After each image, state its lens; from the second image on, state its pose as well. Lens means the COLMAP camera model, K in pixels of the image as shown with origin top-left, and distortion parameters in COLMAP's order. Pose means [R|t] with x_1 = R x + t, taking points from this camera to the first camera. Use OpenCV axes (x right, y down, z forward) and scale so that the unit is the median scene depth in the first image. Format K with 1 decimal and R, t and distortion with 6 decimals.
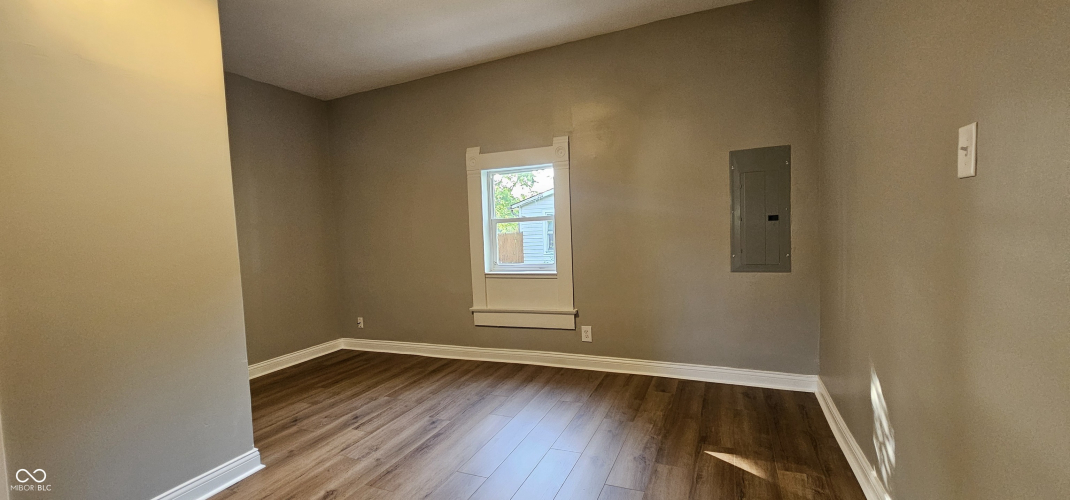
lens RADIAL K [[436.9, 0, 532.1], [0, 436.9, 255.4], [0, 0, 1]] dist [-0.002093, -0.000018]
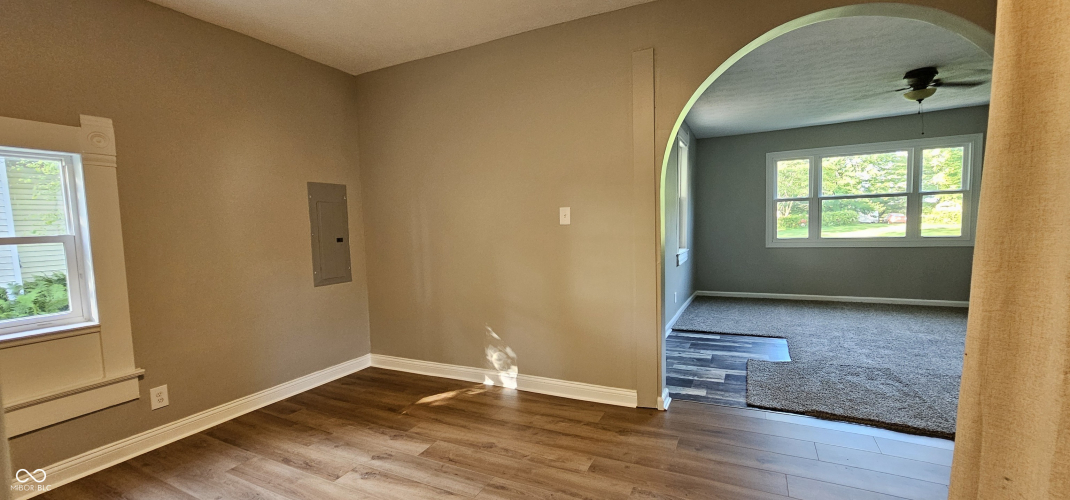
lens RADIAL K [[436.9, 0, 536.1], [0, 436.9, 258.2], [0, 0, 1]] dist [-0.002093, -0.000018]
pose [[0.028318, -0.036036, 0.998949, -0.652195], [0.089056, 0.995467, 0.033386, -0.023265], [-0.995624, 0.088017, 0.031399, 0.371017]]
